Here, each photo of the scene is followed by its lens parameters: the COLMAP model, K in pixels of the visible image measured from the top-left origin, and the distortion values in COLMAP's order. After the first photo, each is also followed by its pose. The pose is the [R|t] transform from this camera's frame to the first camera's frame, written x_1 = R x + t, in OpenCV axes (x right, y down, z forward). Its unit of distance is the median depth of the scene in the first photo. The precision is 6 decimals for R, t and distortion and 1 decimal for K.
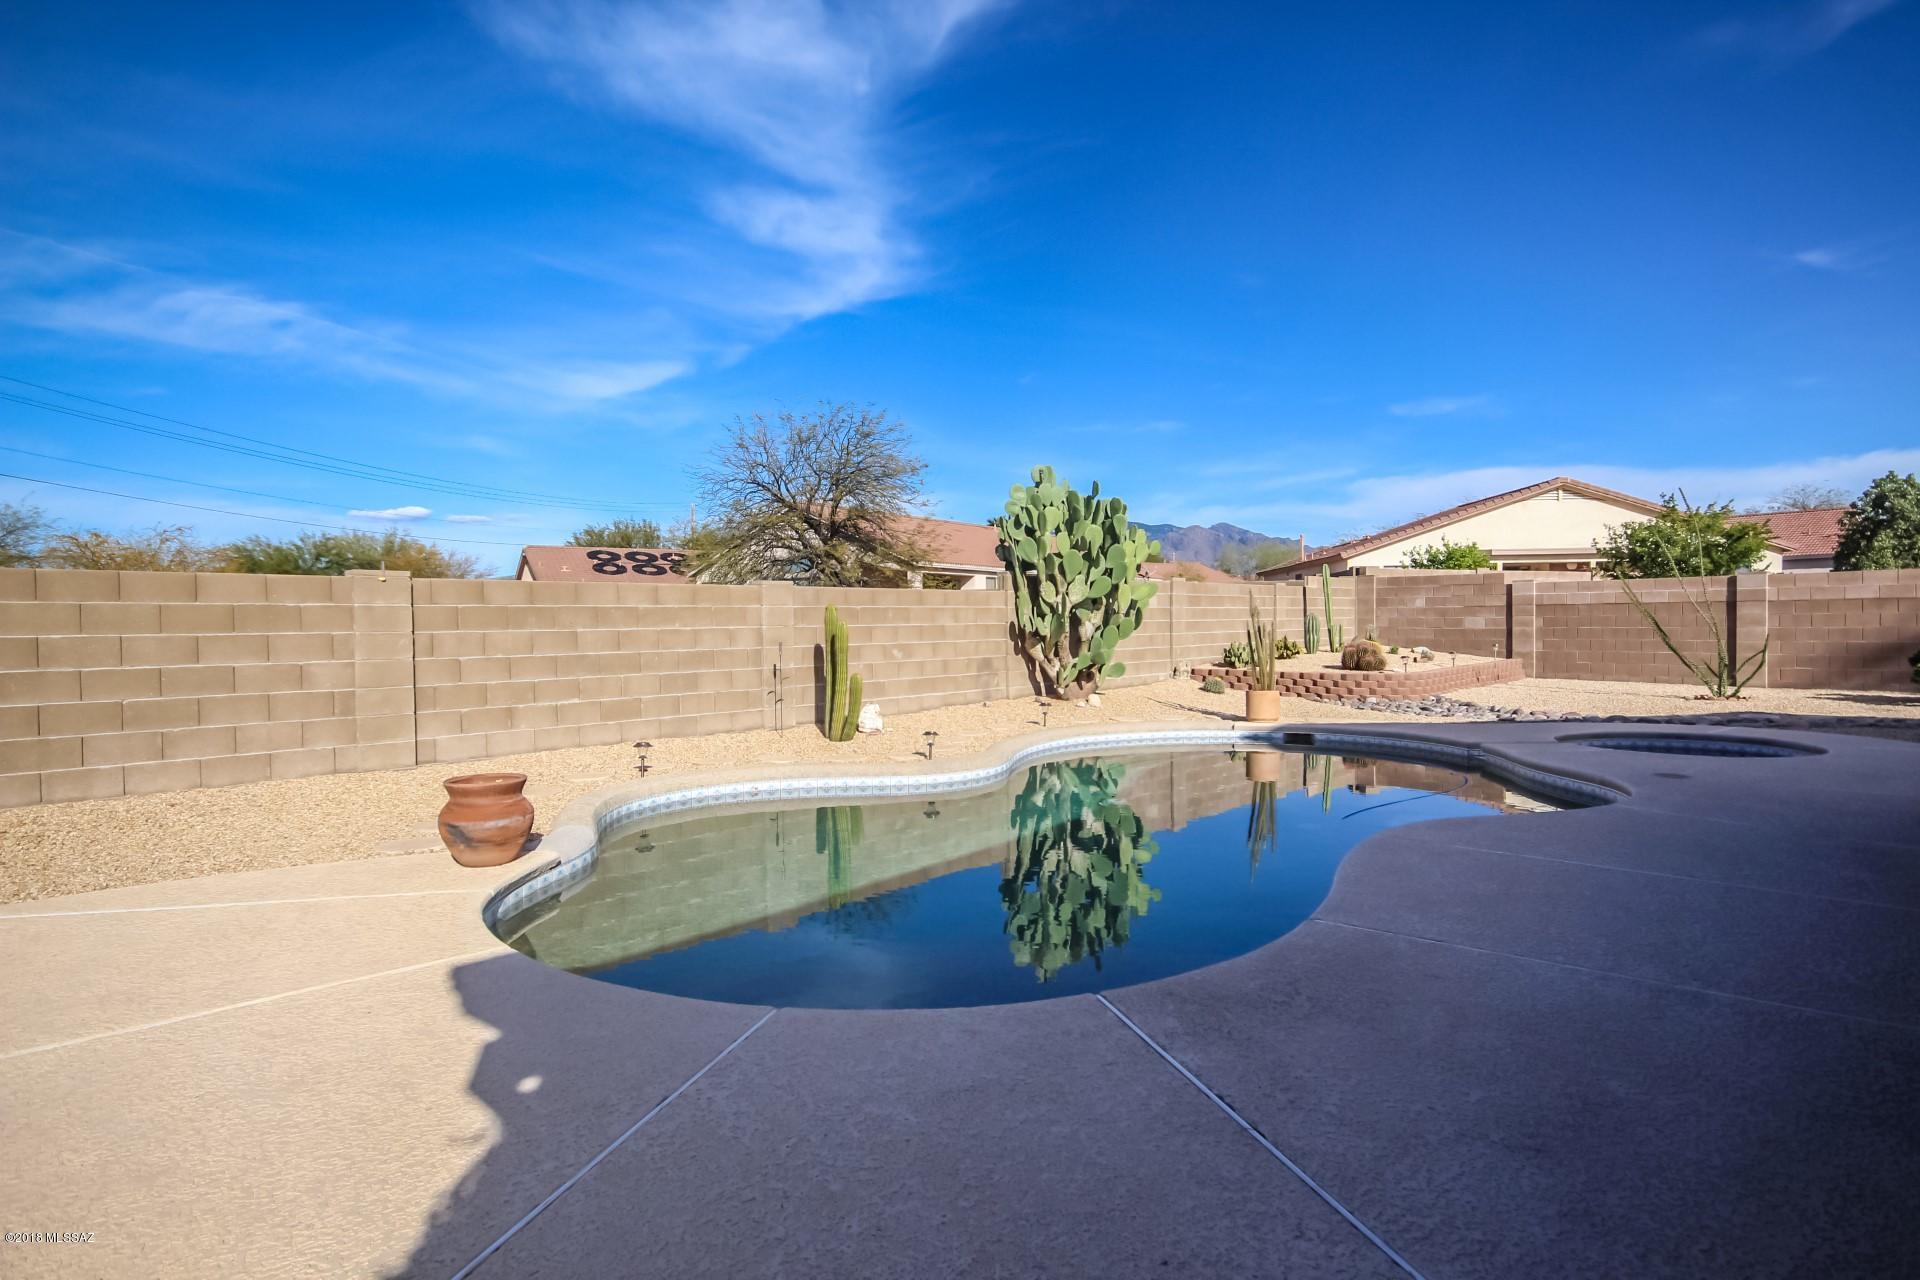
lens RADIAL K [[1046.8, 0, 957.7], [0, 1046.8, 637.7], [0, 0, 1]] dist [0.008355, 0.002688]
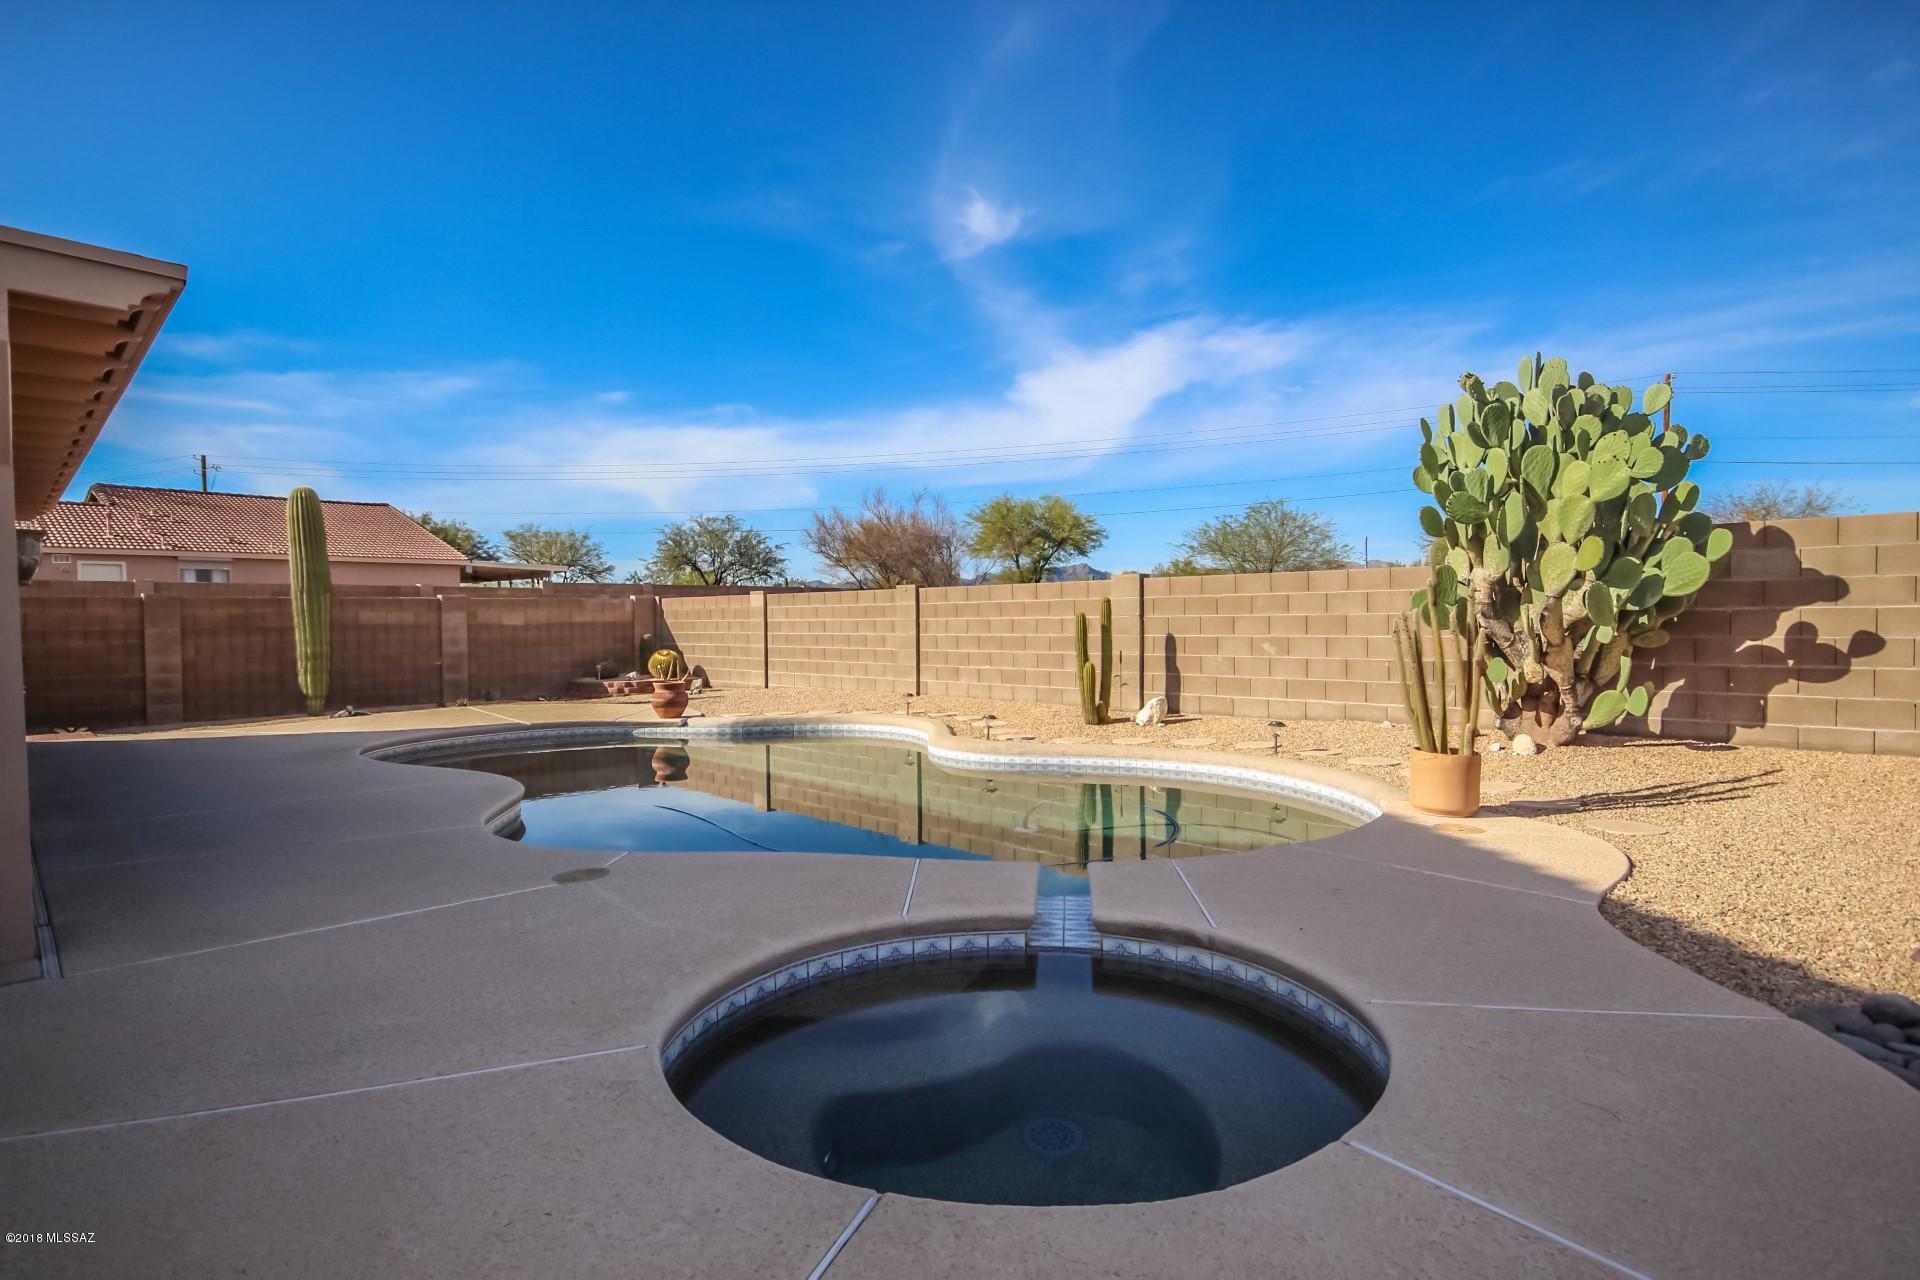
lens RADIAL K [[1046.8, 0, 969.9], [0, 1046.8, 635.3], [0, 0, 1]] dist [0.008355, 0.002688]
pose [[-0.031380, 0.030680, -0.999037, 0.995755], [-0.003140, 0.999521, 0.030794, -0.026324], [0.999503, 0.004103, -0.031269, 0.937008]]
